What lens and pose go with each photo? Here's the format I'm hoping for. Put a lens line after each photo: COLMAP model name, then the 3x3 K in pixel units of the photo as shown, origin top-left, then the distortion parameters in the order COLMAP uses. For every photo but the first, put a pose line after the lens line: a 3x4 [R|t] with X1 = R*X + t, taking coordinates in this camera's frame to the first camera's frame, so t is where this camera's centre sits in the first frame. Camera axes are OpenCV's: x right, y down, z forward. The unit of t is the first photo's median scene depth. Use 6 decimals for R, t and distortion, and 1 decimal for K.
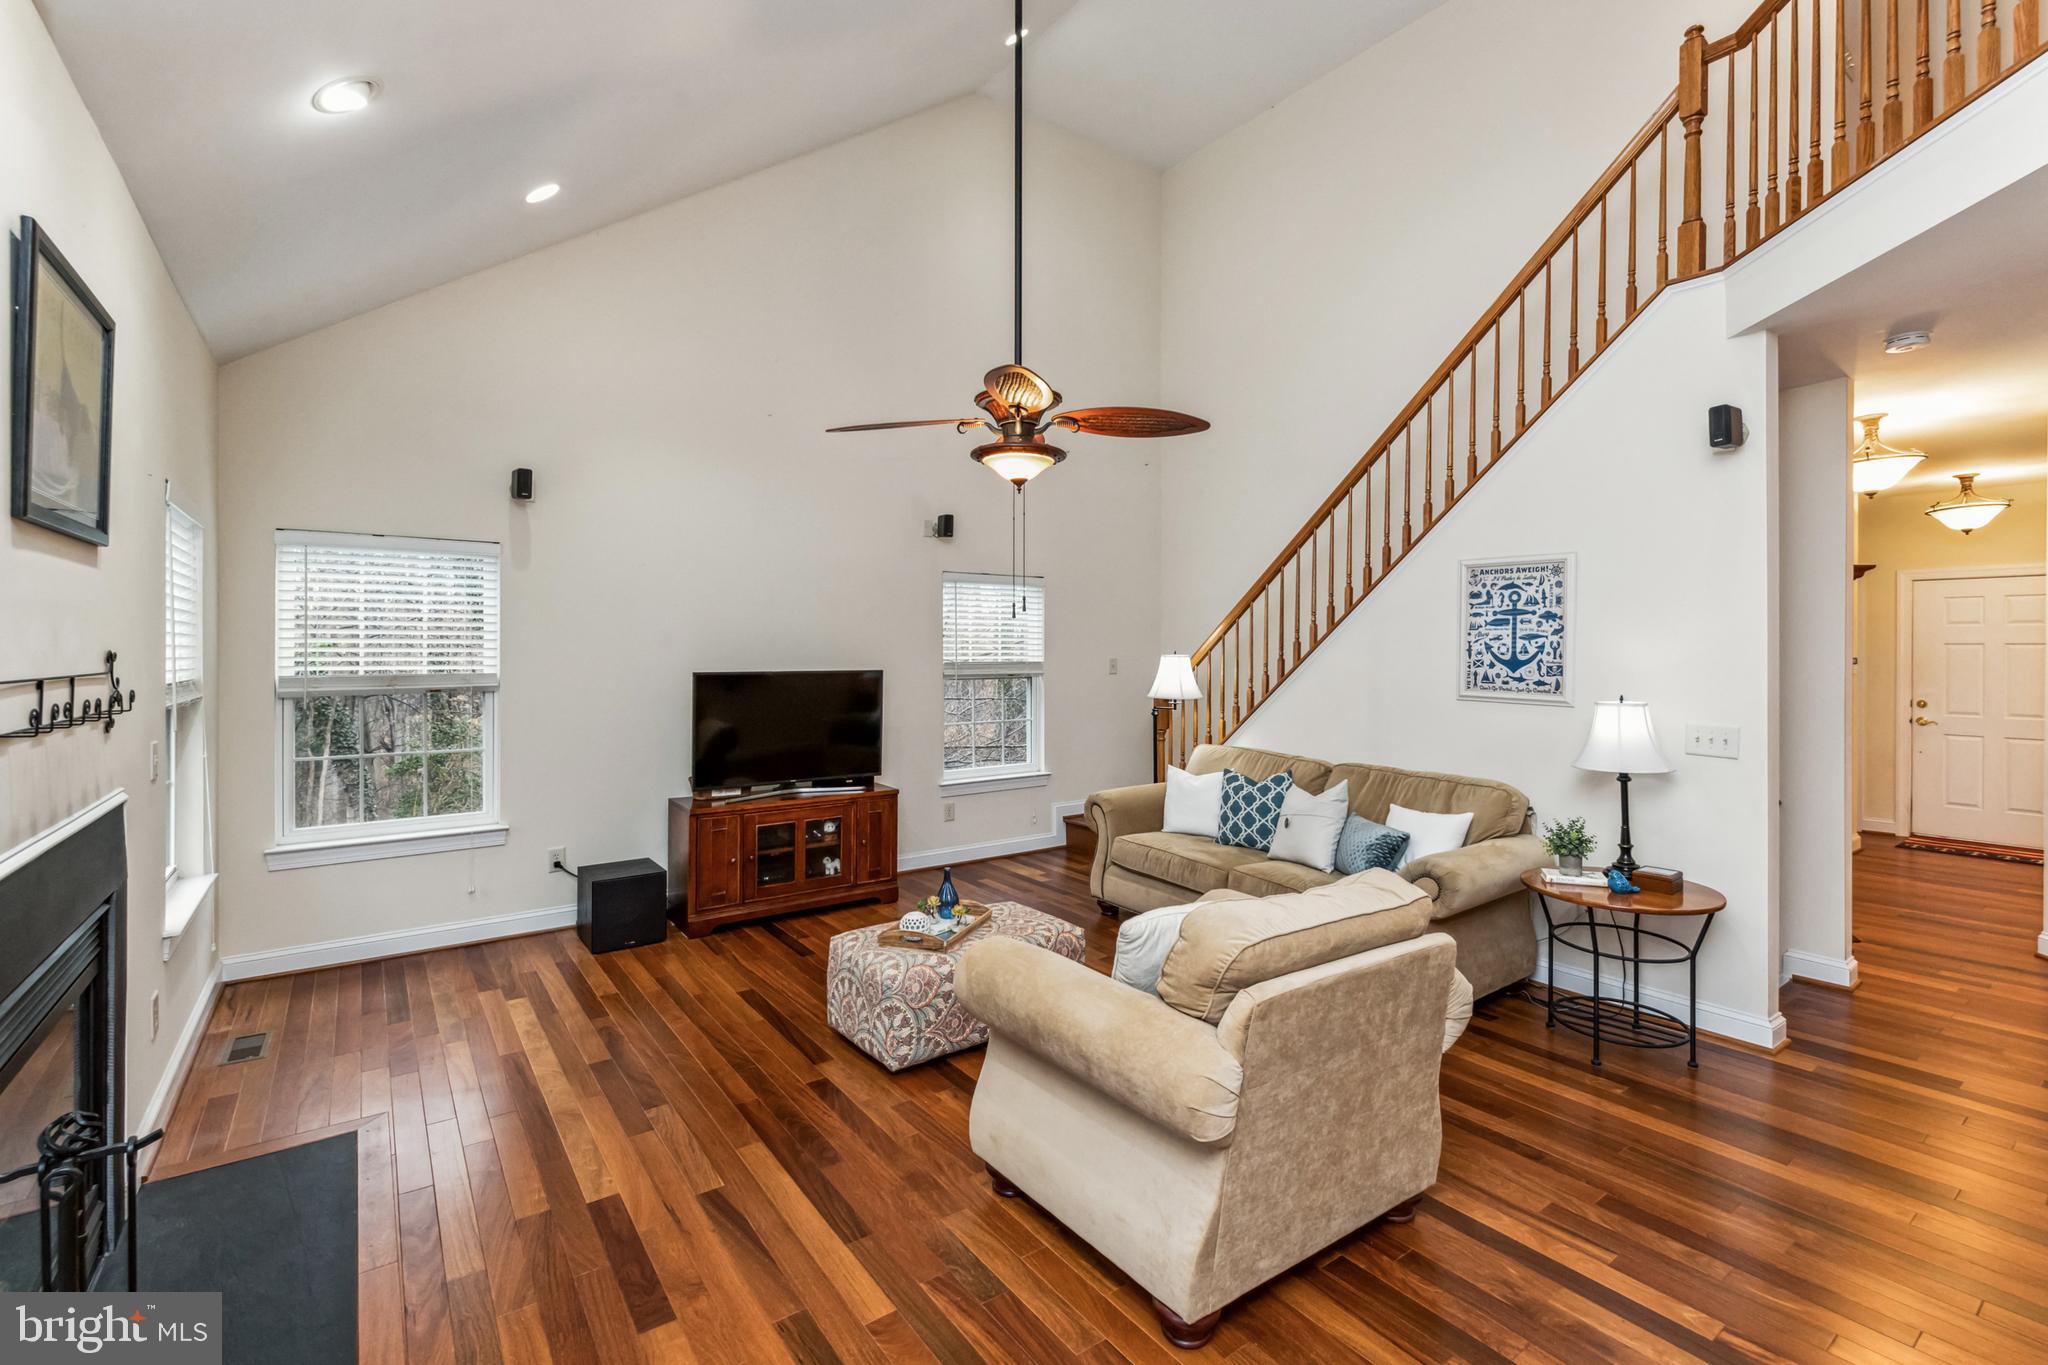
lens RADIAL K [[900.6, 0, 1026.1], [0, 900.6, 651.0], [0, 0, 1]] dist [-0.000364, -0.000107]
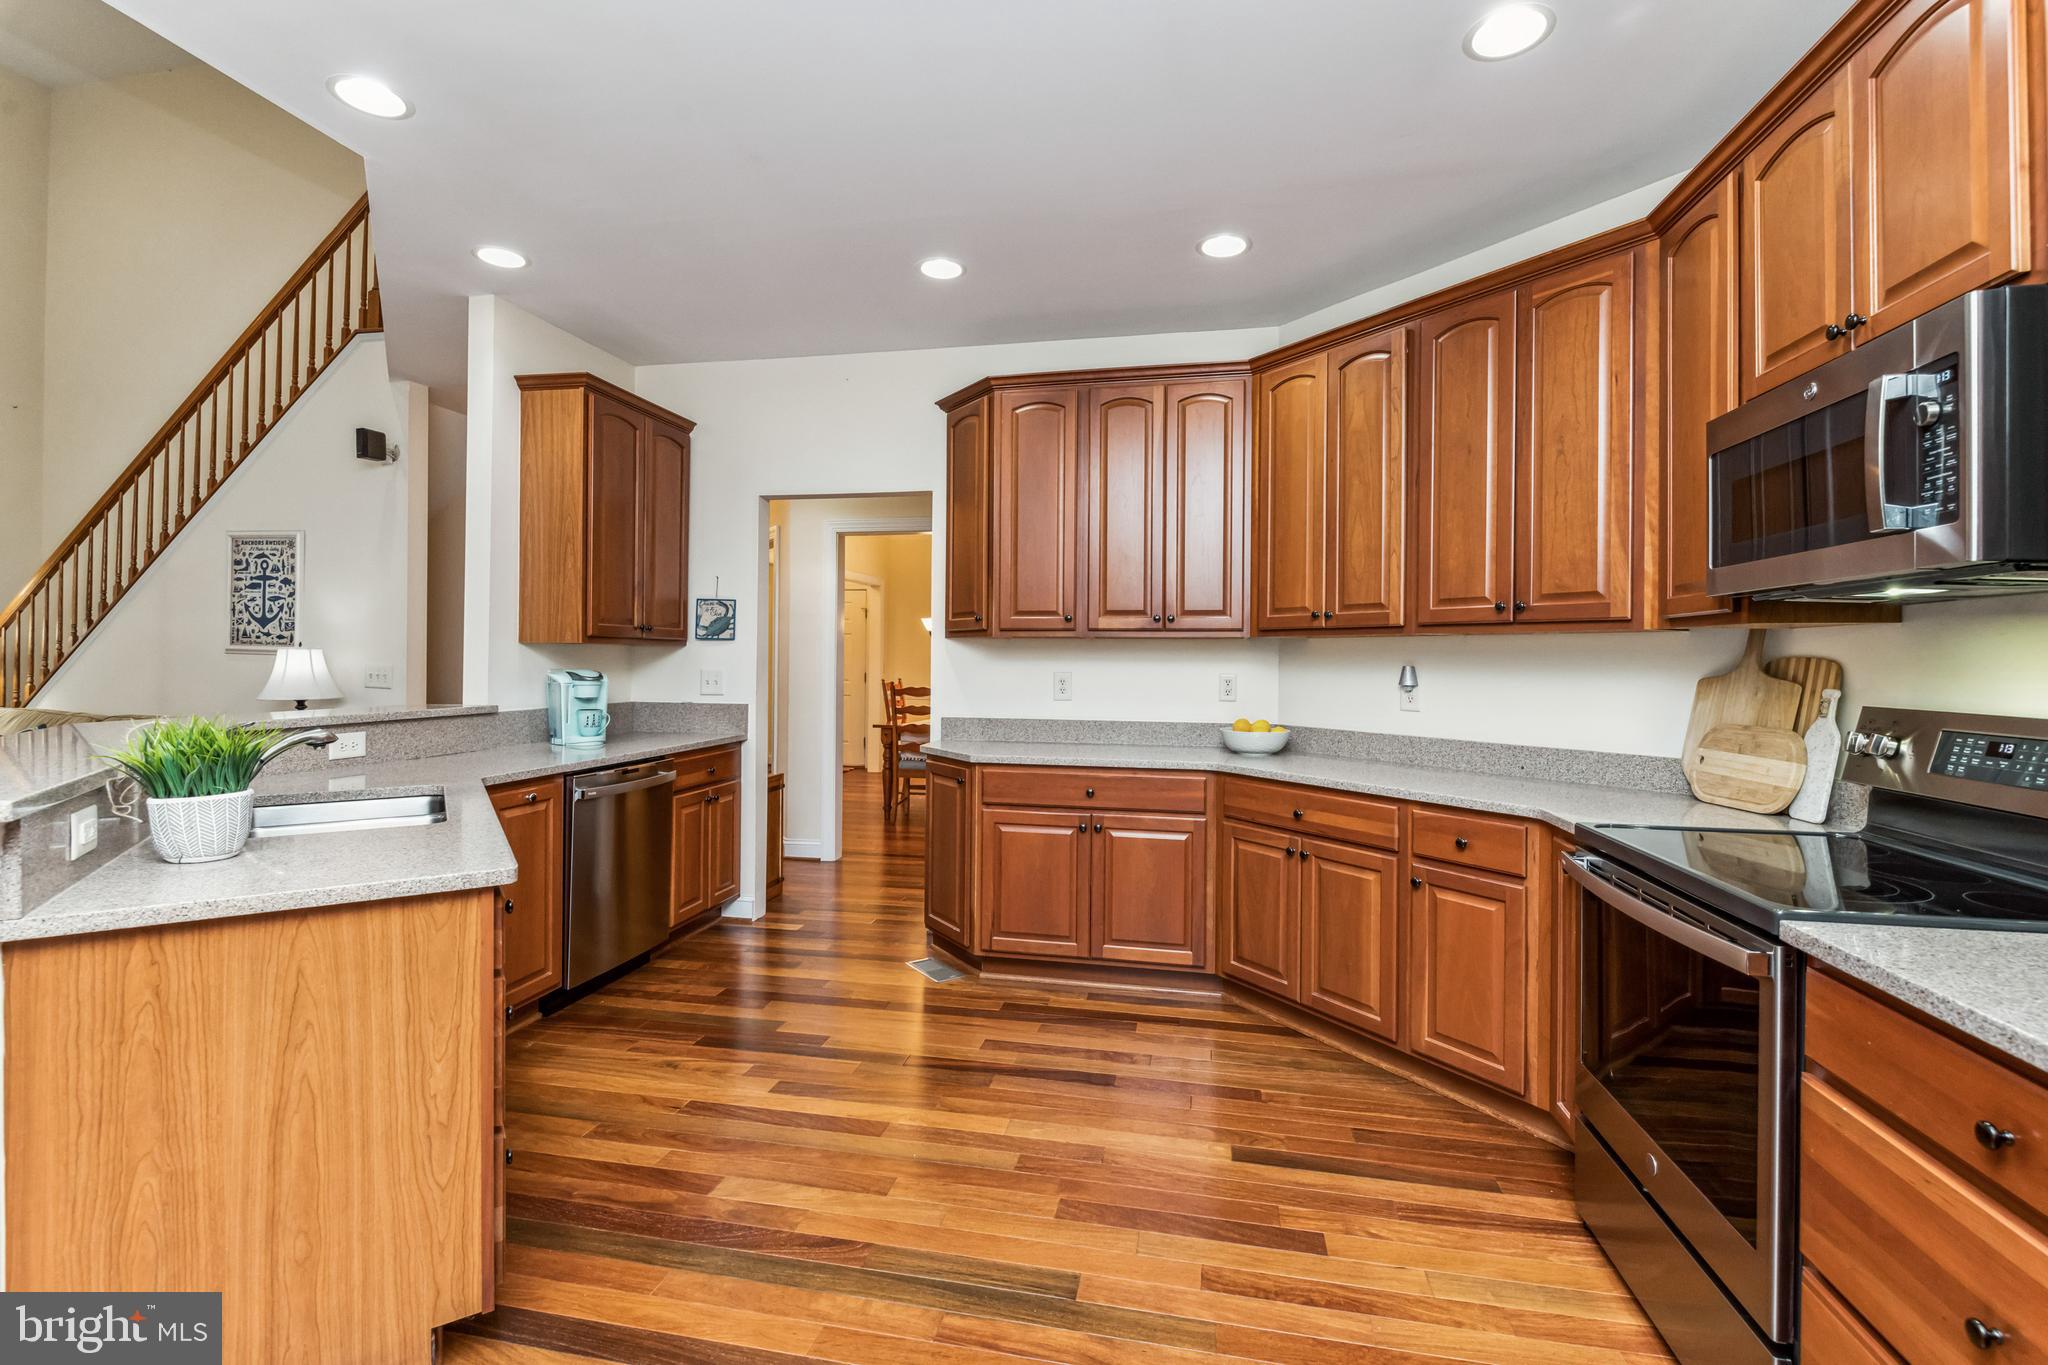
lens RADIAL K [[900.6, 0, 1018.2], [0, 900.6, 661.9], [0, 0, 1]] dist [-0.000364, -0.000107]
pose [[0.737243, 0.003591, 0.675618, 0.476559], [-0.008284, 0.999959, 0.003725, 0.055768], [-0.675576, -0.008343, 0.737243, -0.553938]]
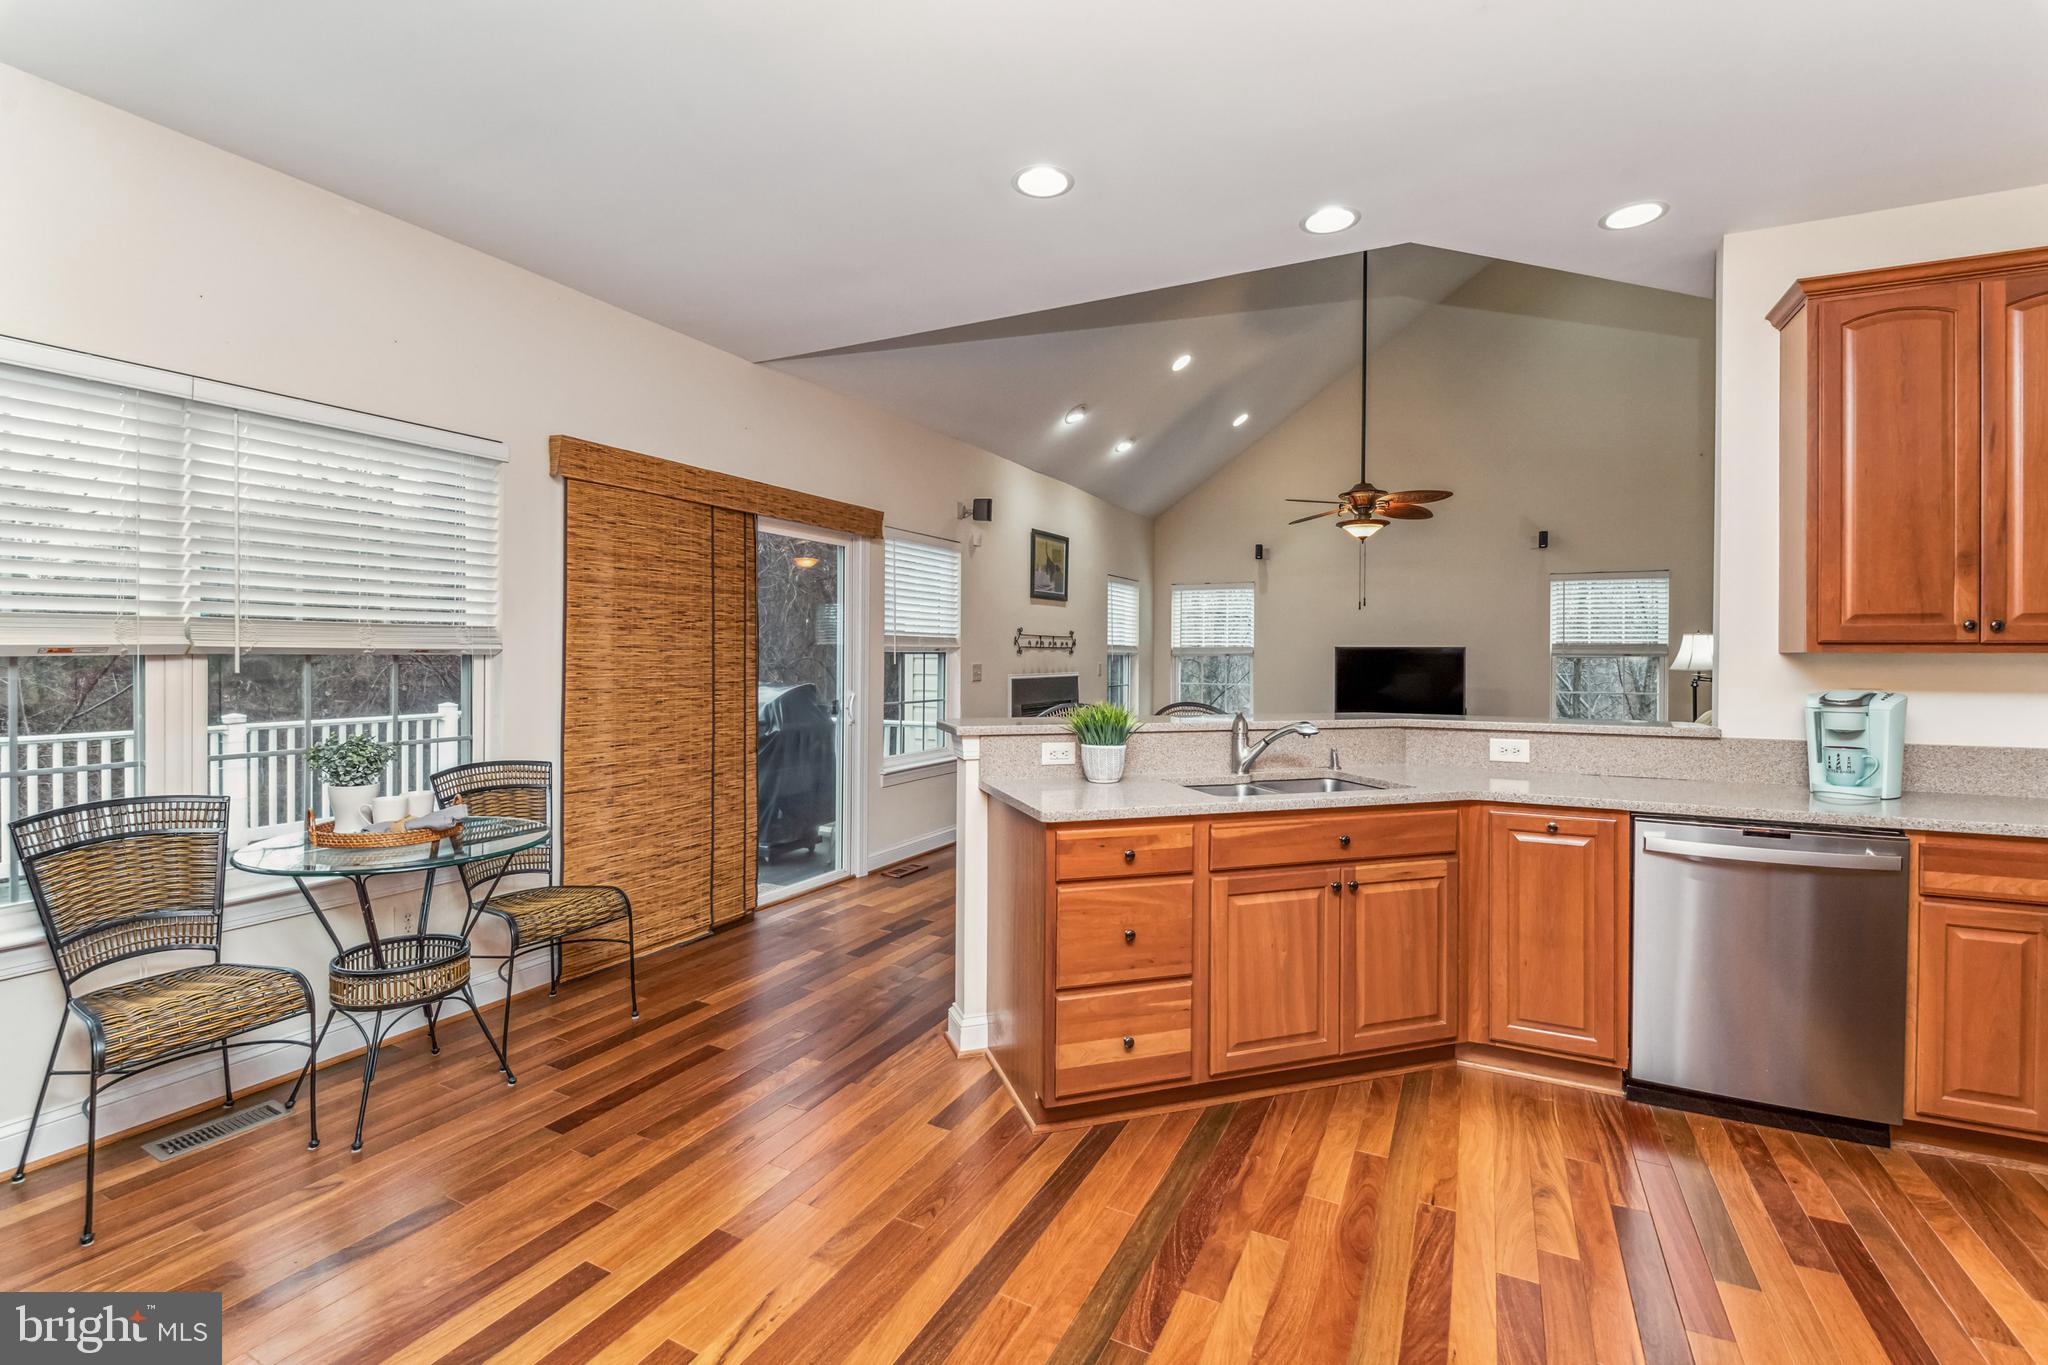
lens RADIAL K [[900.6, 0, 1027.1], [0, 900.6, 668.9], [0, 0, 1]] dist [-0.000364, -0.000107]
pose [[0.458981, 0.013871, -0.888338, 1.073386], [-0.004476, 0.999902, 0.013300, 0.051034], [0.888435, -0.002129, 0.458998, -0.390631]]
